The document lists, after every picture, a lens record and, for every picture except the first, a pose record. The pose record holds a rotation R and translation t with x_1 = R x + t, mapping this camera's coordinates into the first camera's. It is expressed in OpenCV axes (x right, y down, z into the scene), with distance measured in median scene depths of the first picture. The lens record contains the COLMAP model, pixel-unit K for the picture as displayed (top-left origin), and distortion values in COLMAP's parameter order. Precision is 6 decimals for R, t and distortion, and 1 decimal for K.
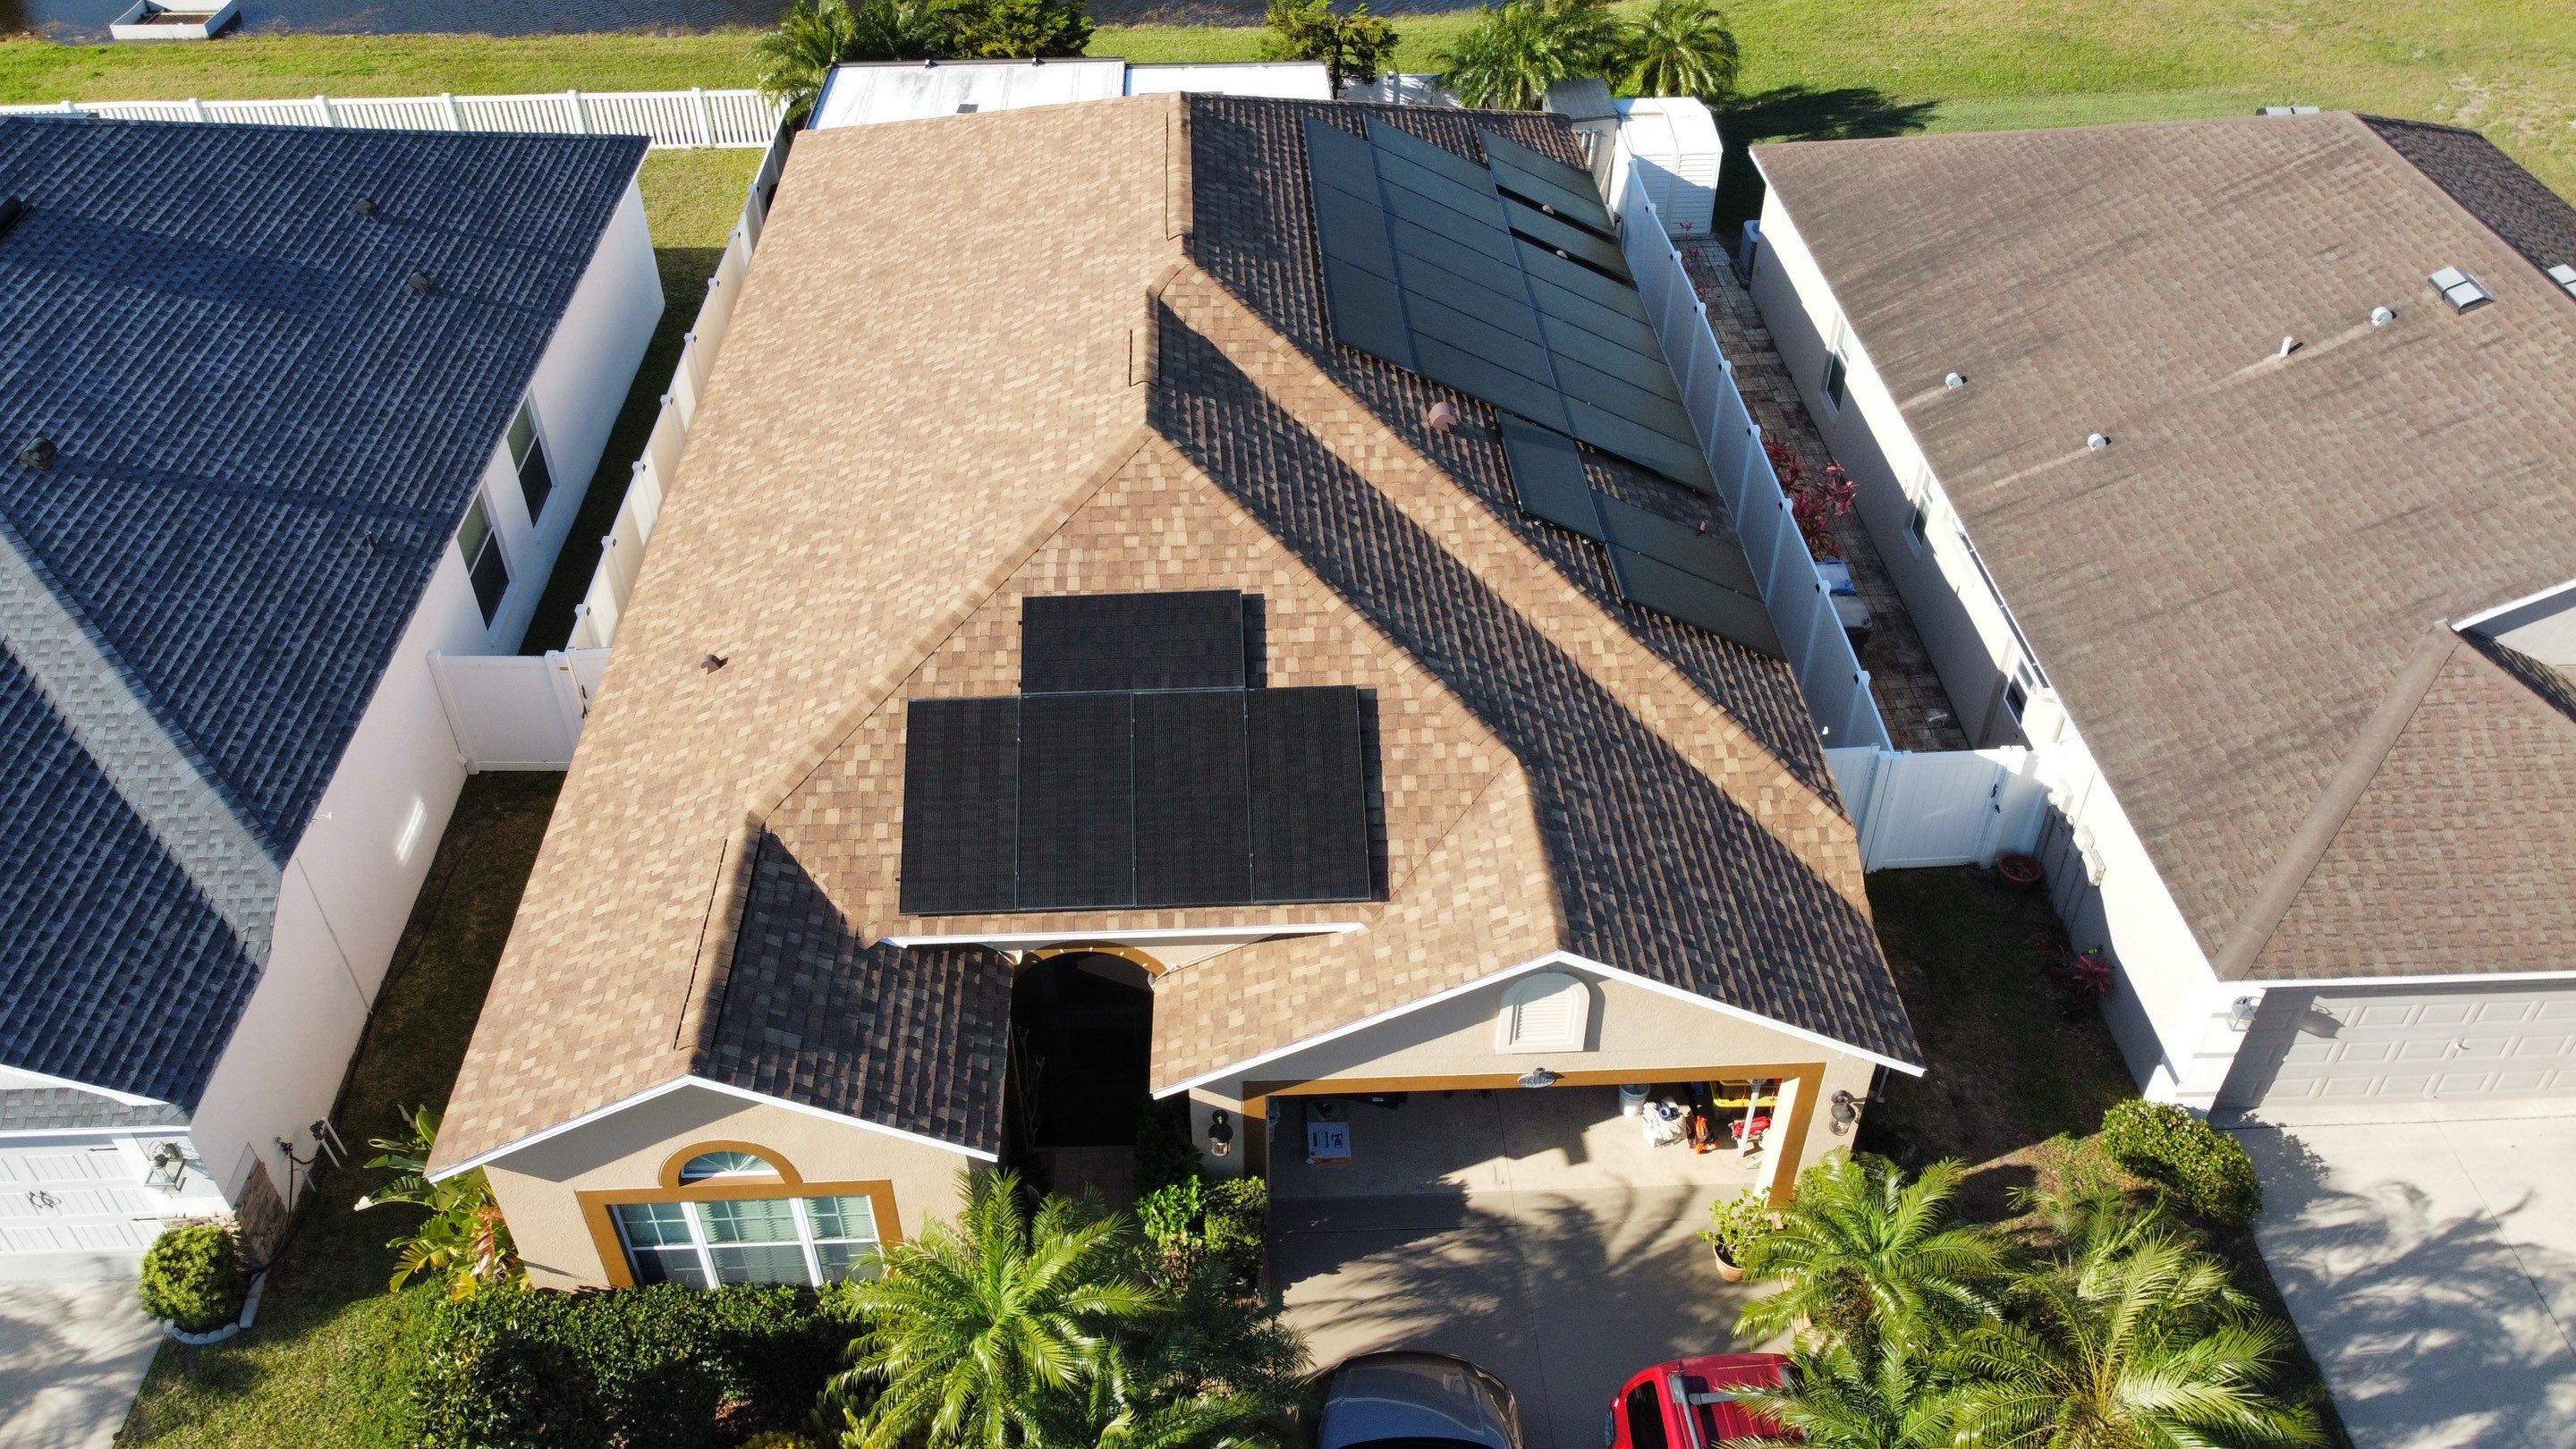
lens RADIAL K [[1958.2, 0, 1247.1], [0, 1958.2, 672.0], [0, 0, 1]] dist [0.011593, -0.033696]
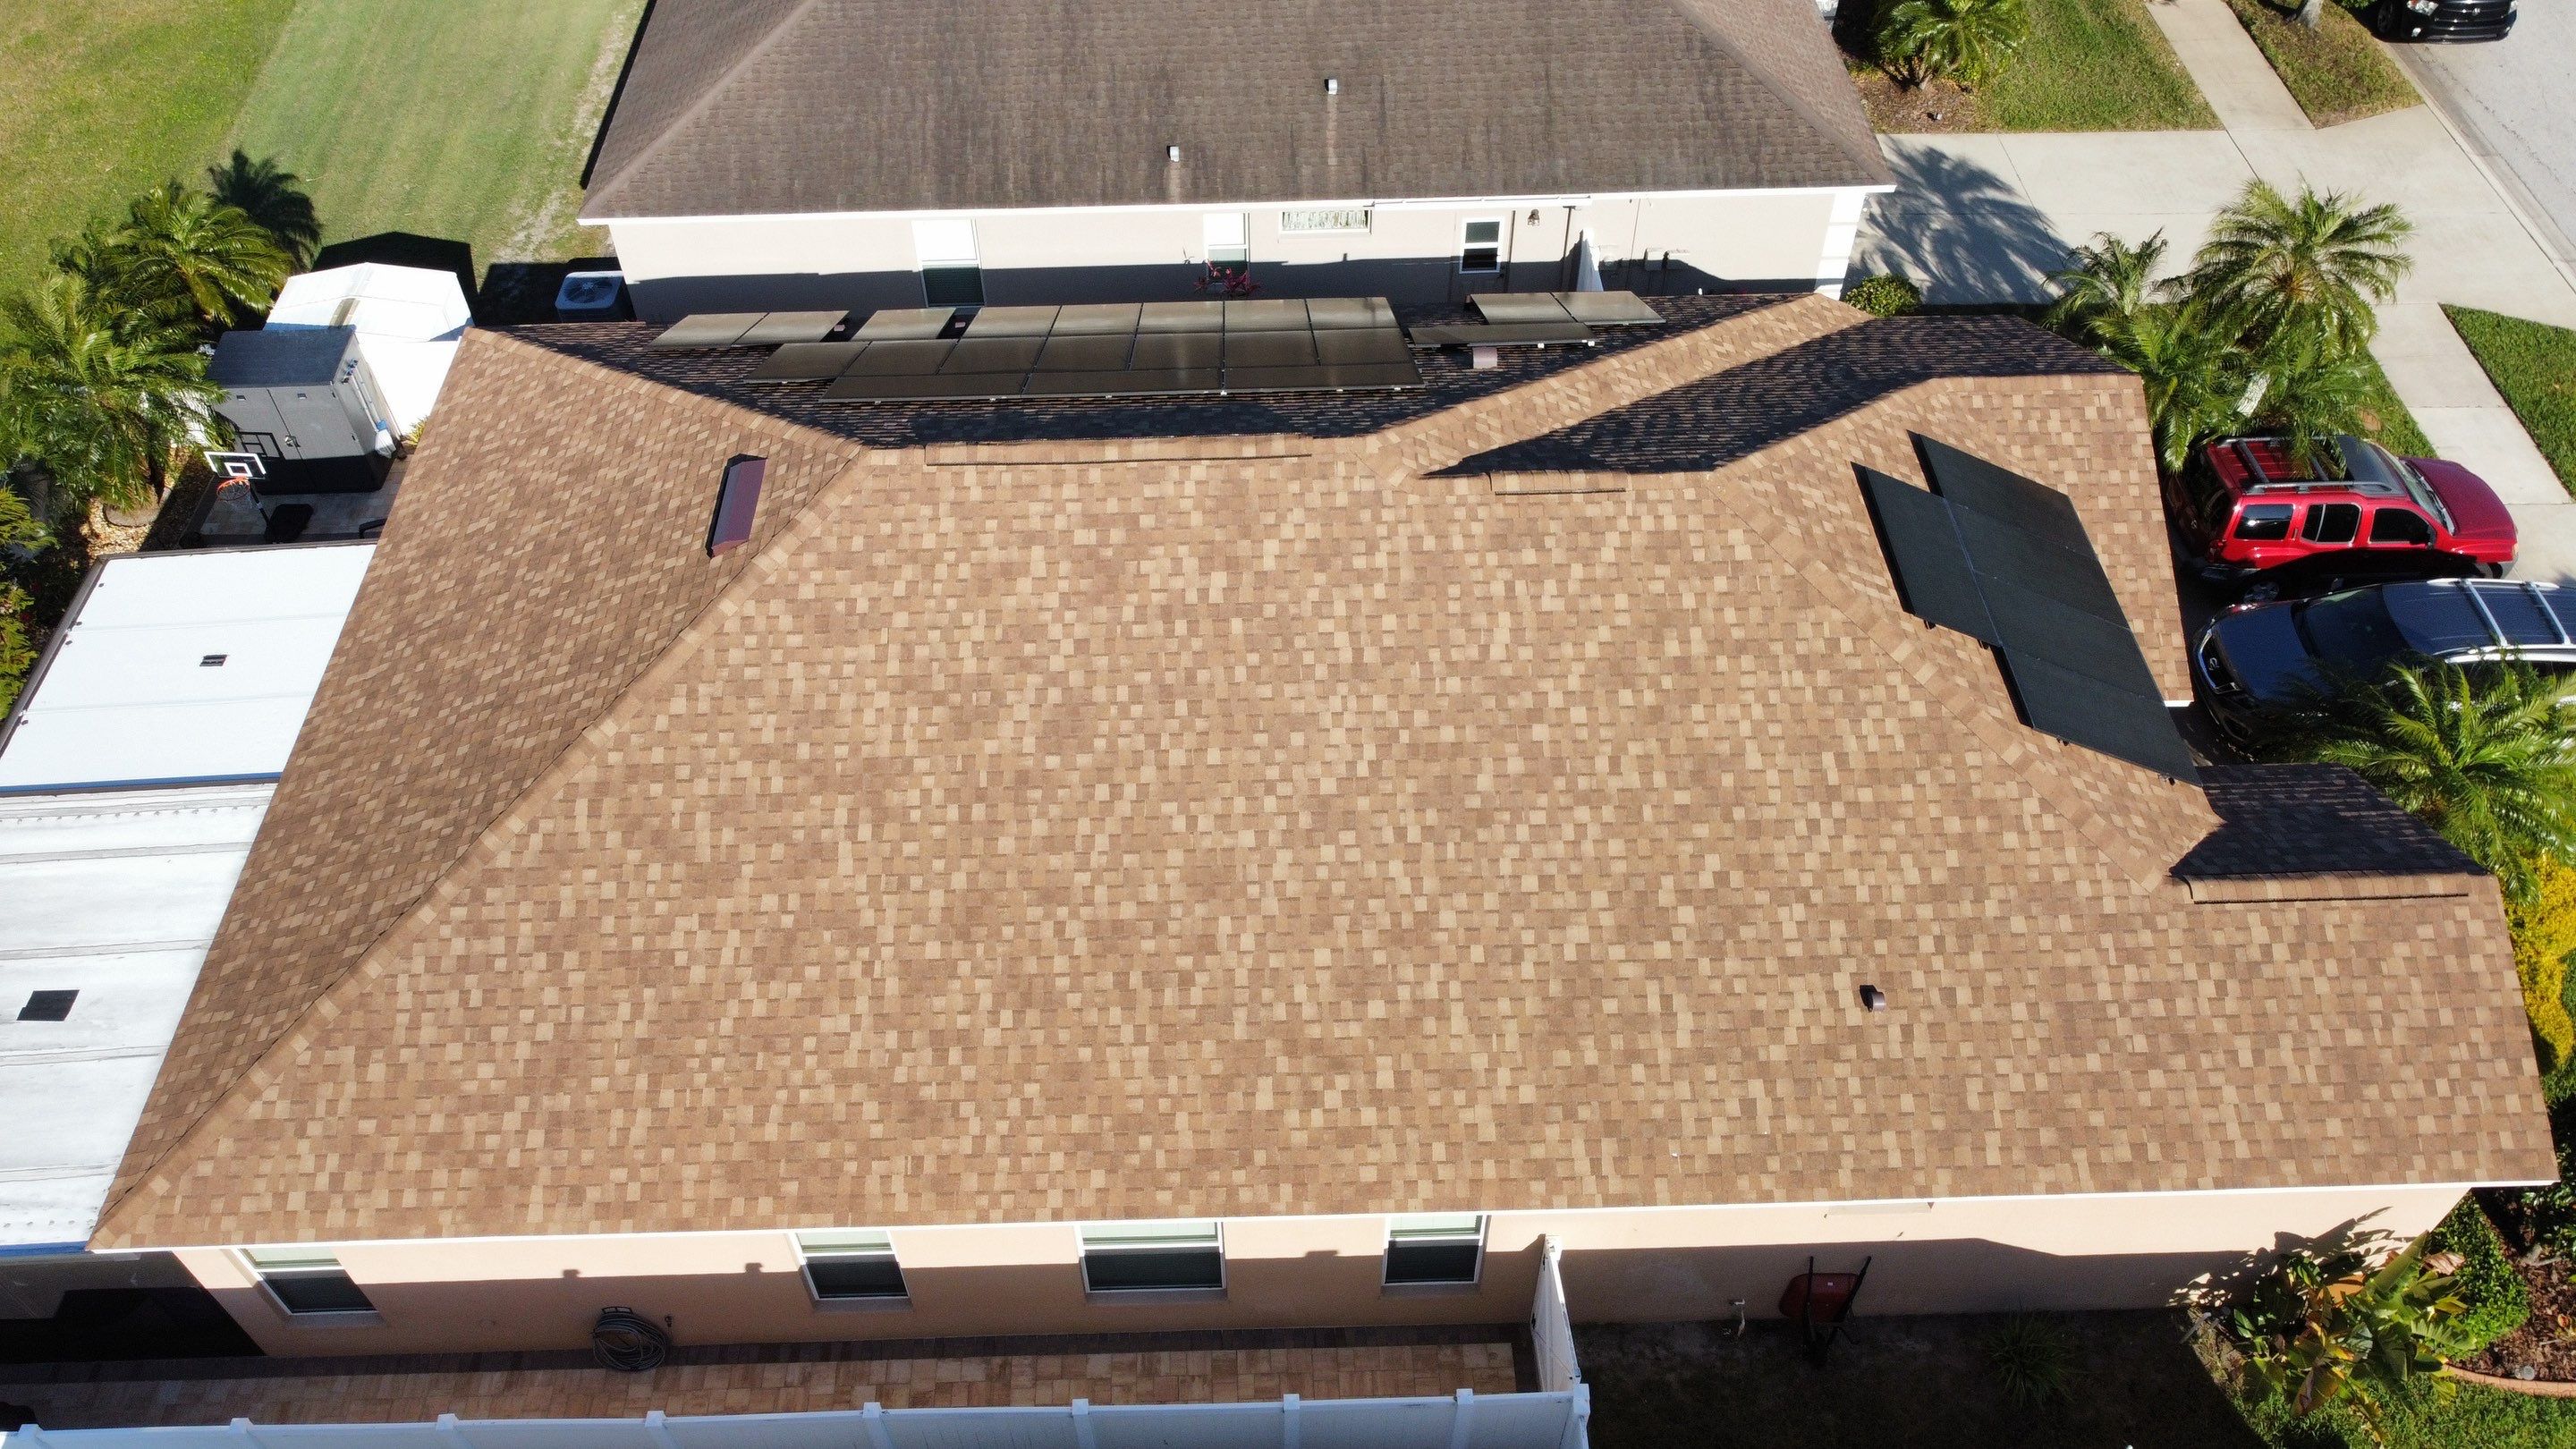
lens RADIAL K [[1958.2, 0, 1246.5], [0, 1958.2, 692.7], [0, 0, 1]] dist [0.011593, -0.033696]
pose [[0.012938, -0.727585, 0.685896, -0.795944], [0.634287, 0.536251, 0.556880, -0.753050], [-0.772990, 0.427850, 0.468435, 0.785988]]
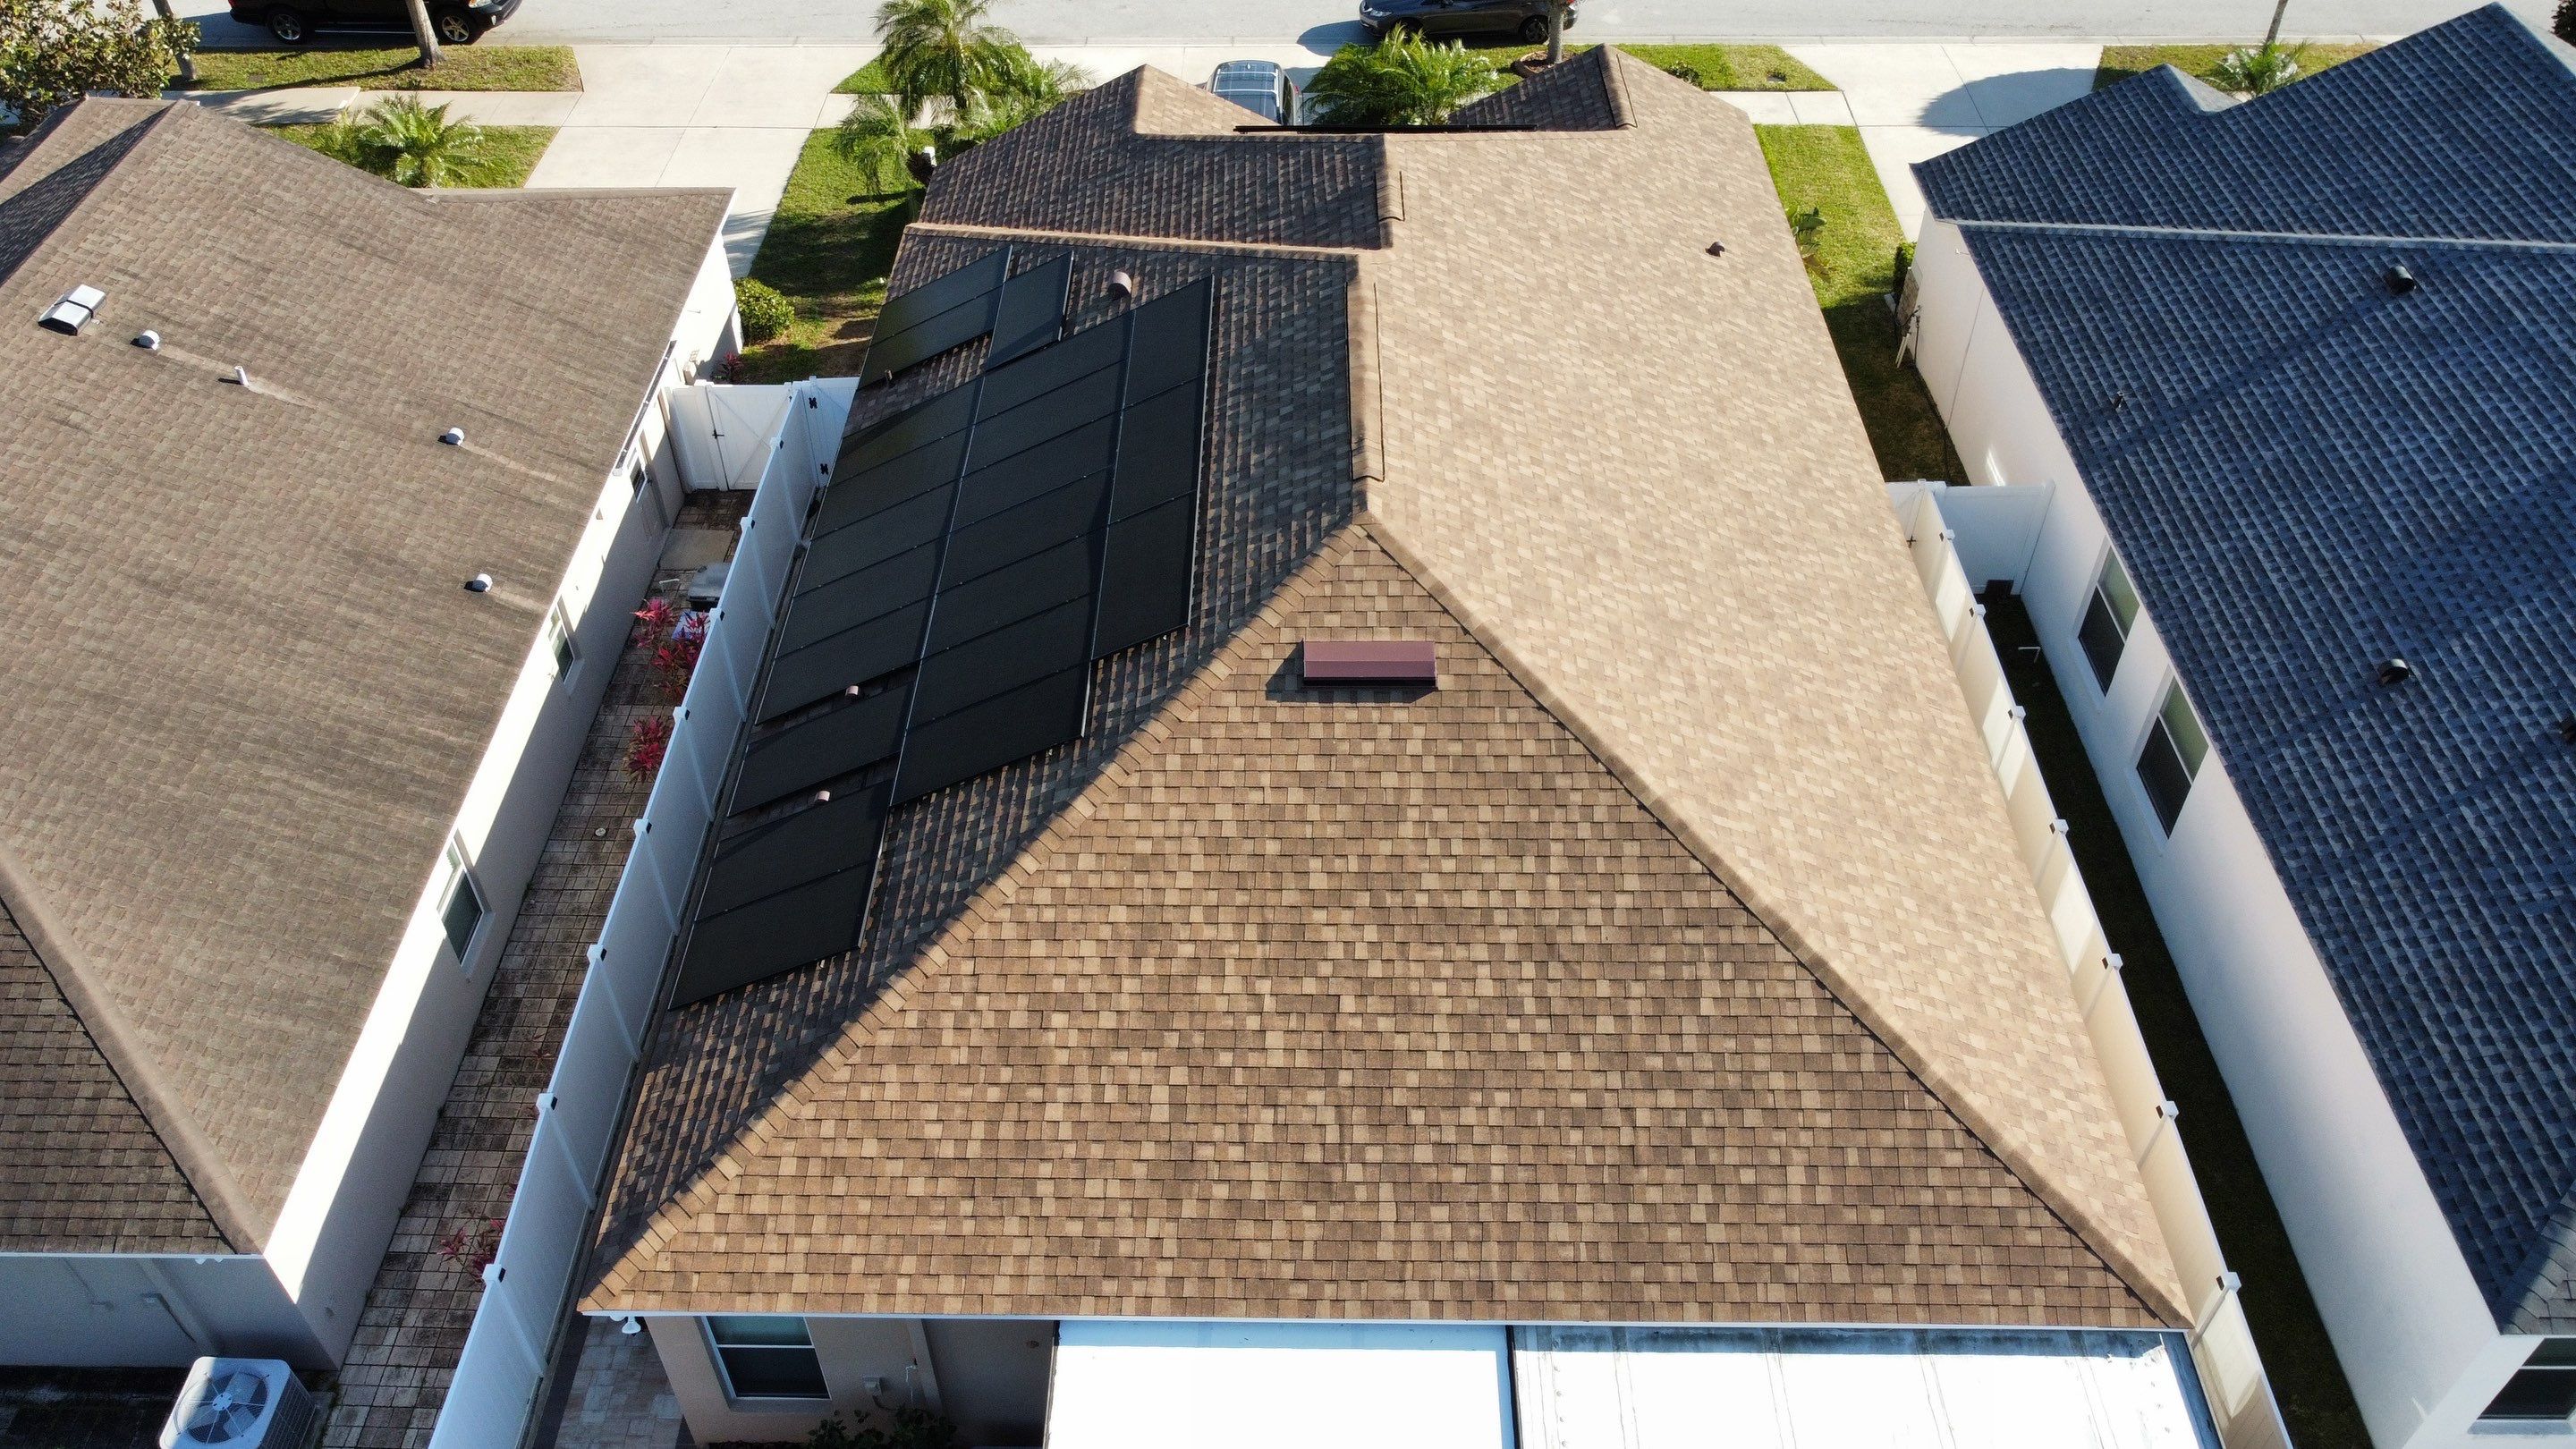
lens RADIAL K [[1958.2, 0, 1256.6], [0, 1958.2, 705.2], [0, 0, 1]] dist [0.011593, -0.033696]
pose [[-0.998420, -0.016441, 0.053735, -0.044273], [0.050502, 0.156840, 0.986332, -1.313201], [-0.024644, 0.987487, -0.155762, 1.573552]]
